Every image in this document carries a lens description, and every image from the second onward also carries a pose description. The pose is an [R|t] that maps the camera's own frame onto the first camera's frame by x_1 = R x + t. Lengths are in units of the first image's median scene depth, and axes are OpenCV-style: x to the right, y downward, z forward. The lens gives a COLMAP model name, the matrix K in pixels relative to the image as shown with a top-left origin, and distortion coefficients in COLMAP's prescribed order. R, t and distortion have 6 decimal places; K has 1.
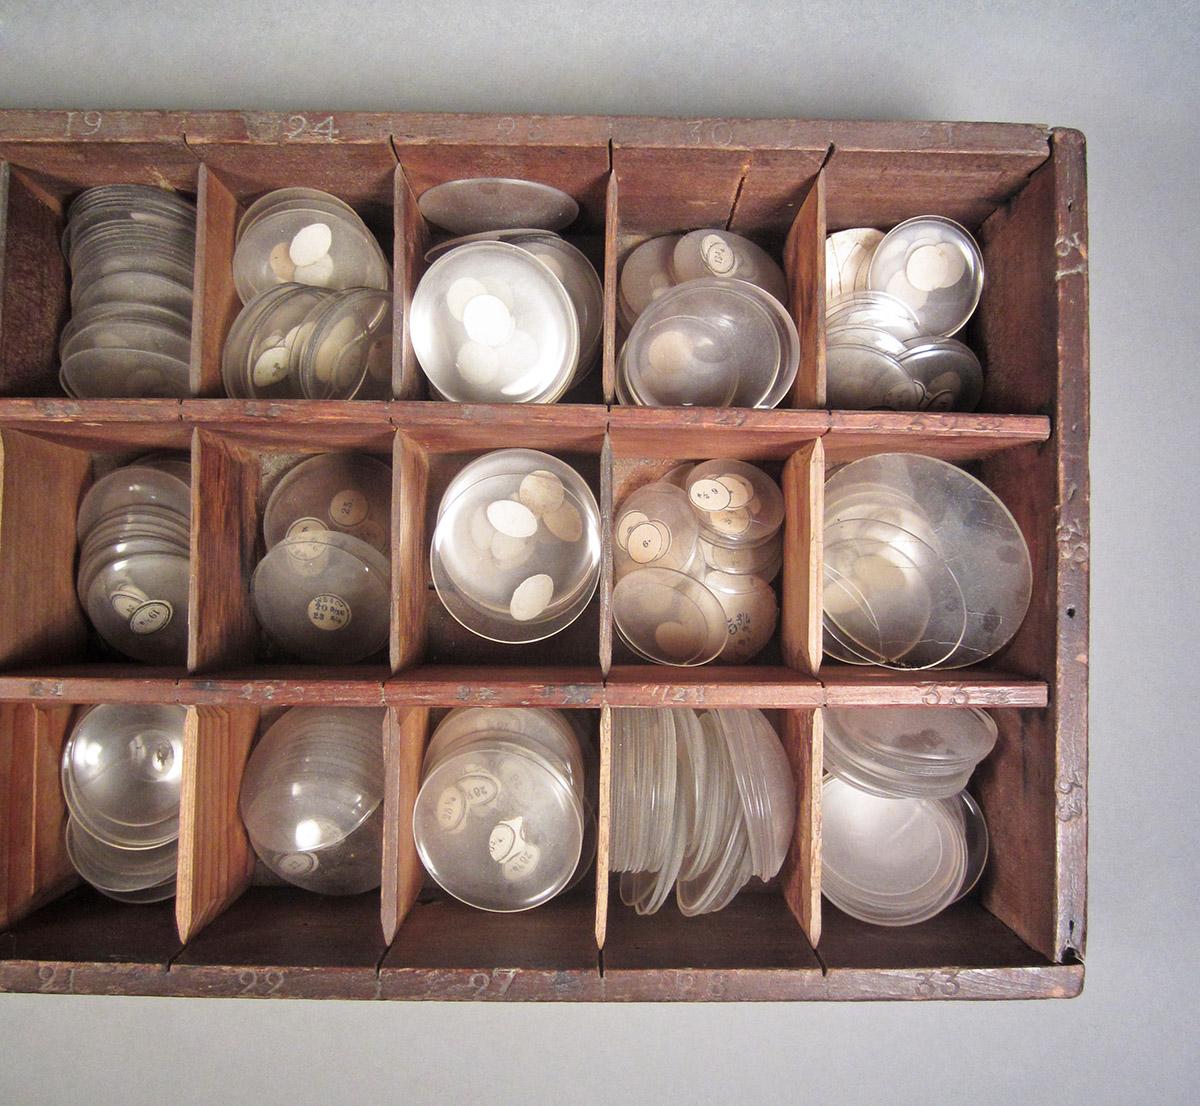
lens RADIAL K [[866.3, 0, 600.0], [0, 866.3, 553.0], [0, 0, 1]] dist [-0.047779, 0.003705]
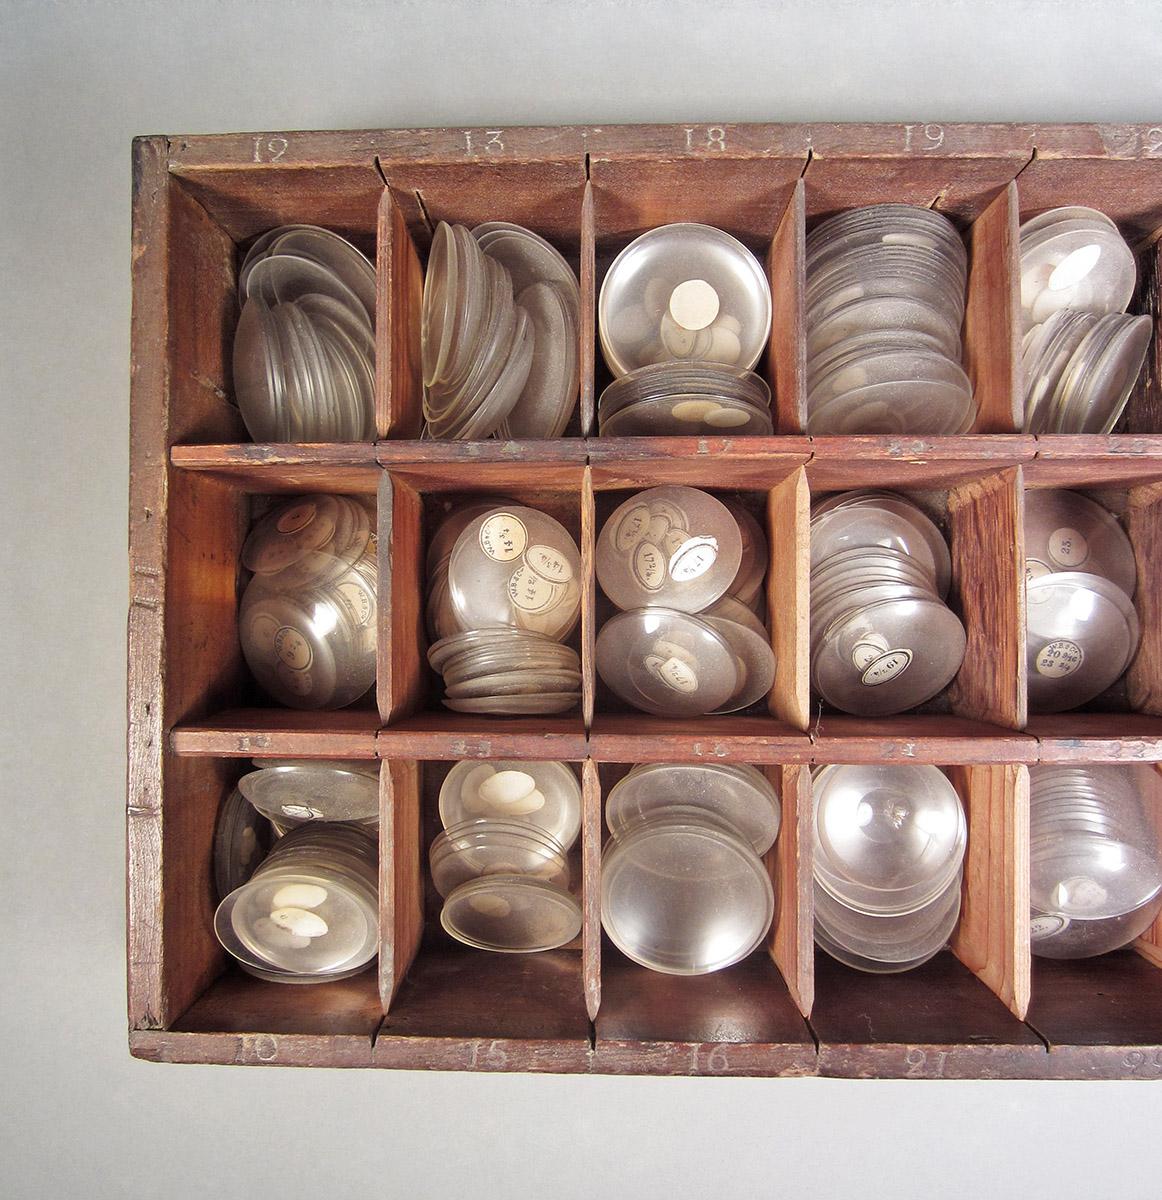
lens RADIAL K [[913.1, 0, 580.6], [0, 913.1, 587.1], [0, 0, 1]] dist [-0.007996, -0.005704]
pose [[0.998947, -0.014368, -0.043581, -0.948974], [0.013911, 0.999845, -0.010754, -0.008544], [0.043729, 0.010137, 0.998992, -0.015665]]
